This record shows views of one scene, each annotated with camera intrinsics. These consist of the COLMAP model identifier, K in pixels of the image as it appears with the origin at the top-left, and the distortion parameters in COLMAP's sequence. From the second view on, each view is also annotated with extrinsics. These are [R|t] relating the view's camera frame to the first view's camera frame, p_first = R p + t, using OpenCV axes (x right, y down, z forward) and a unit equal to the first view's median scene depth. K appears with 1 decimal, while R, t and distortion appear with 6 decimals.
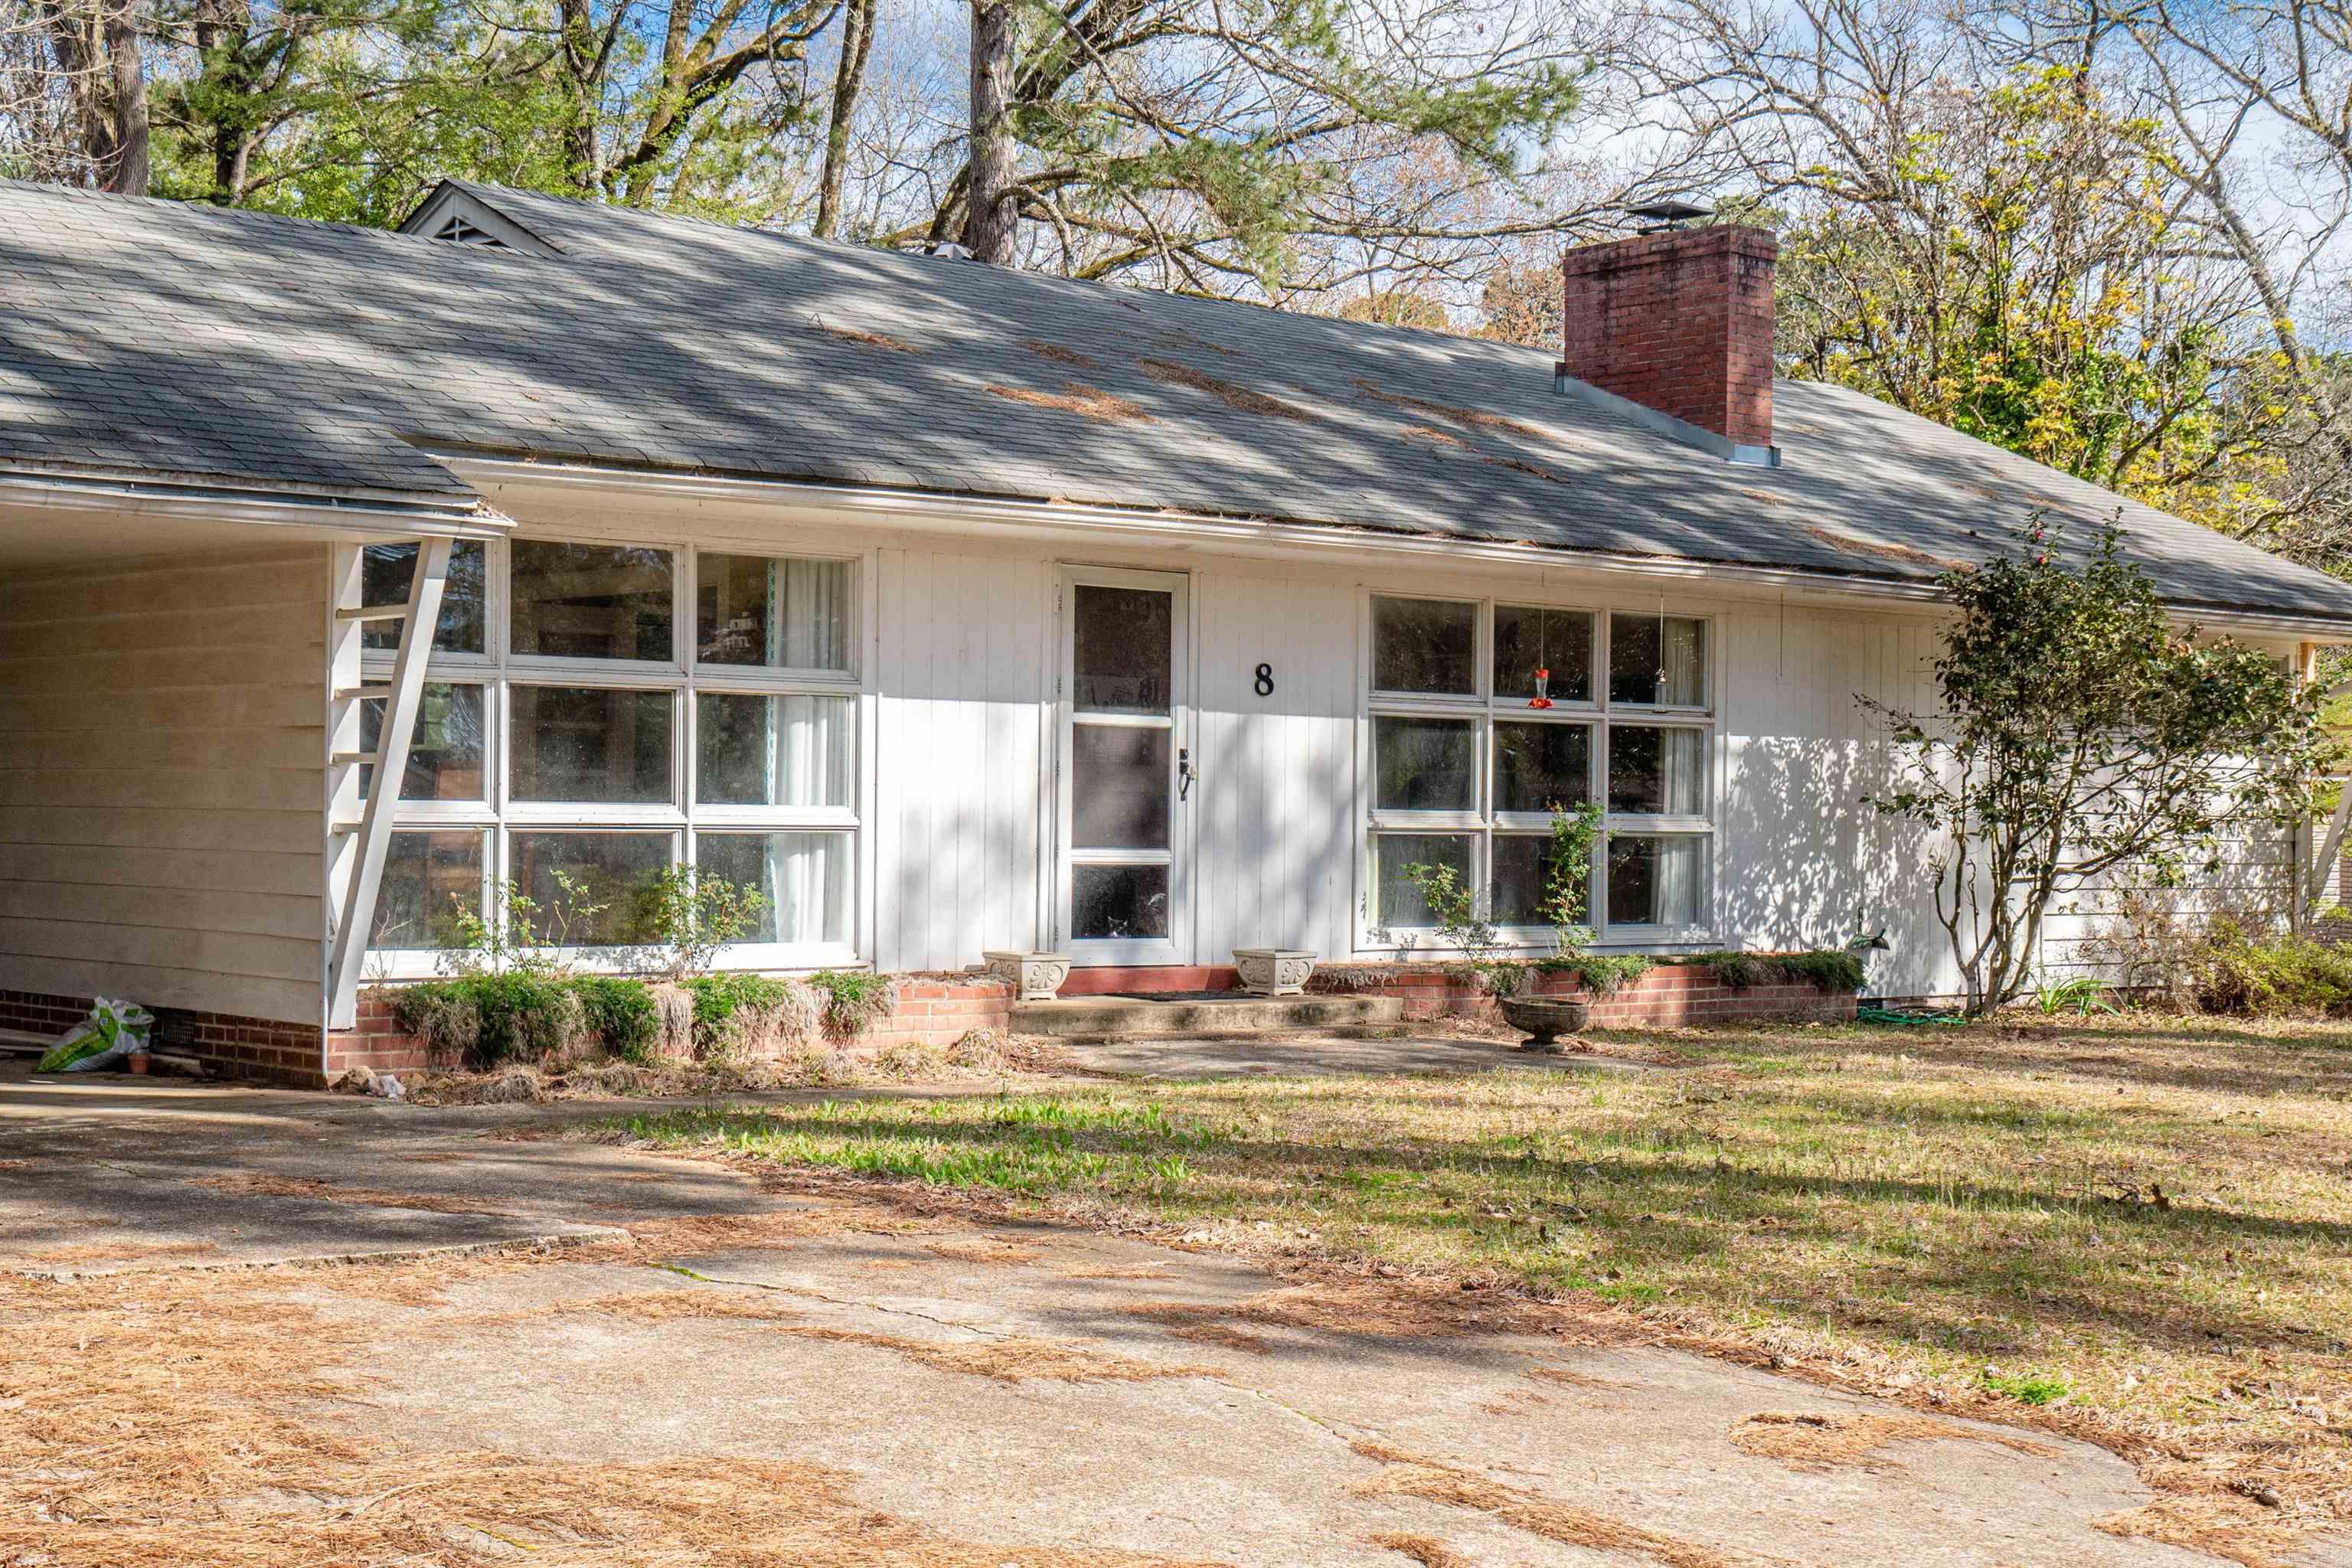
lens RADIAL K [[3474.2, 0, 1156.1], [0, 3474.2, 799.1], [0, 0, 1]] dist [0.087813, 0.000000]
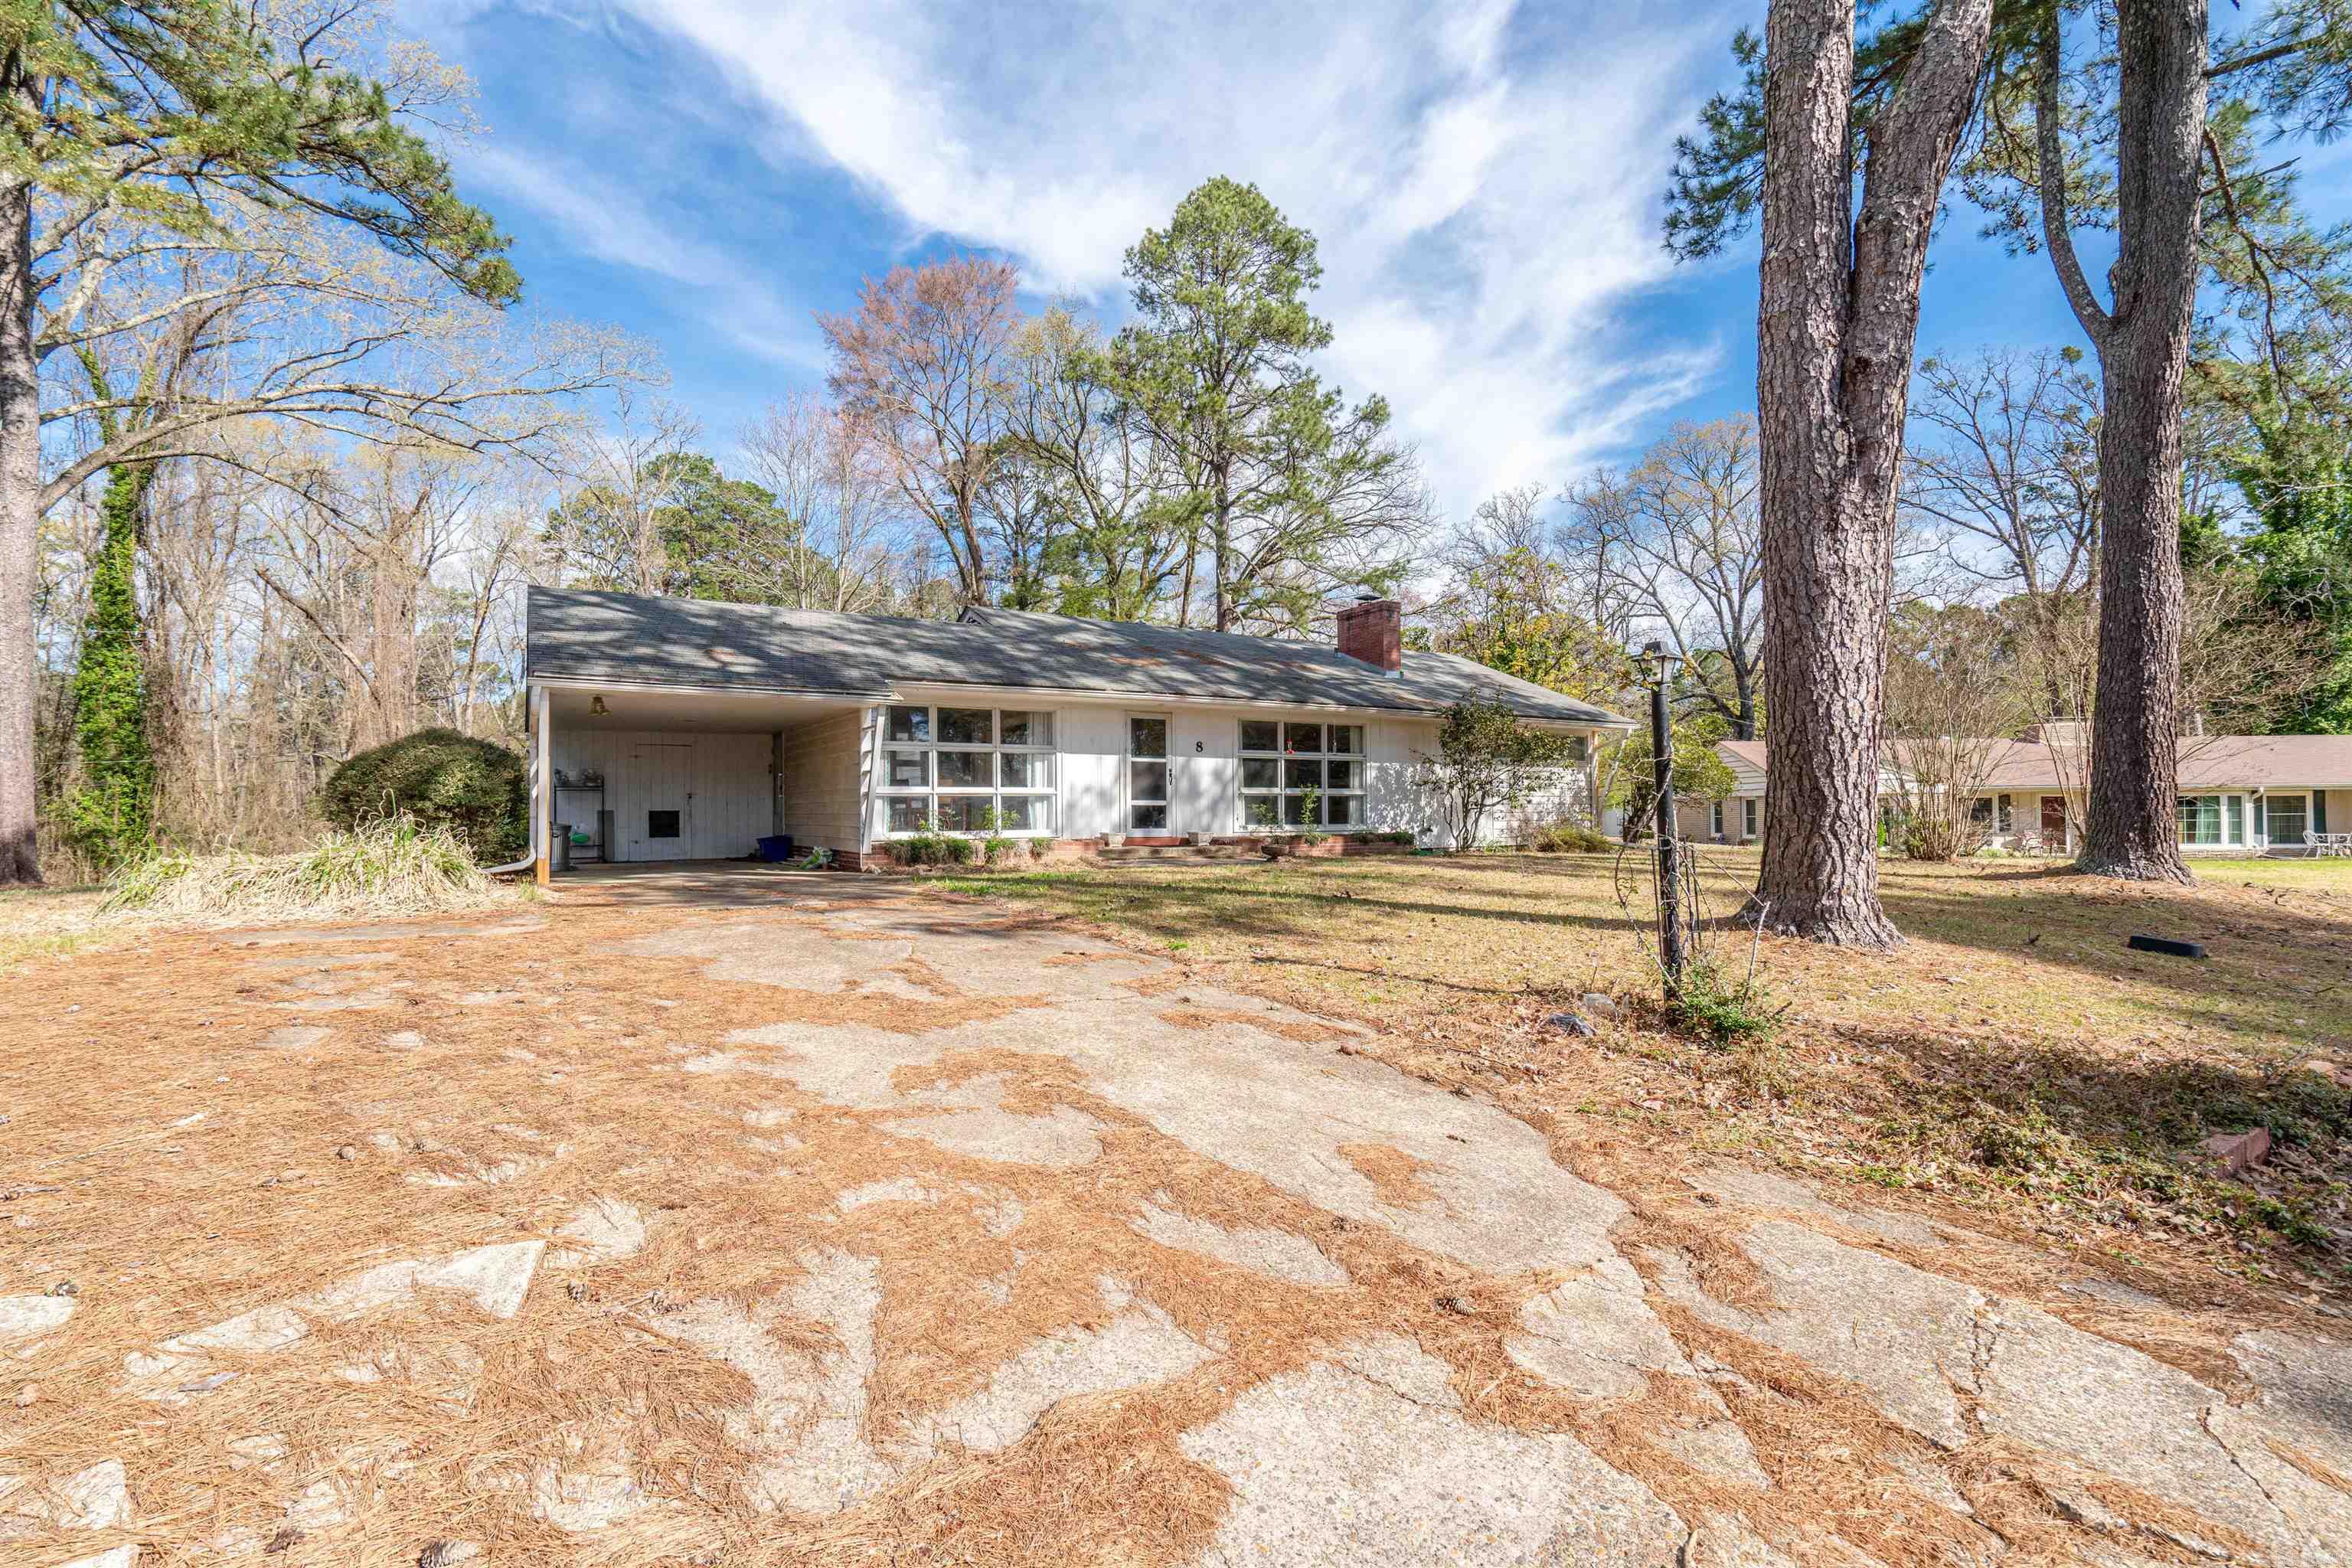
lens RADIAL K [[1064.9, 0, 1172.3], [0, 1064.9, 792.4], [0, 0, 1]] dist [0.016976, 0.000733]
pose [[0.985020, -0.020972, -0.171161, 0.180267], [0.018786, 0.999720, -0.014379, 0.021809], [0.171415, 0.010948, 0.985138, 0.040984]]
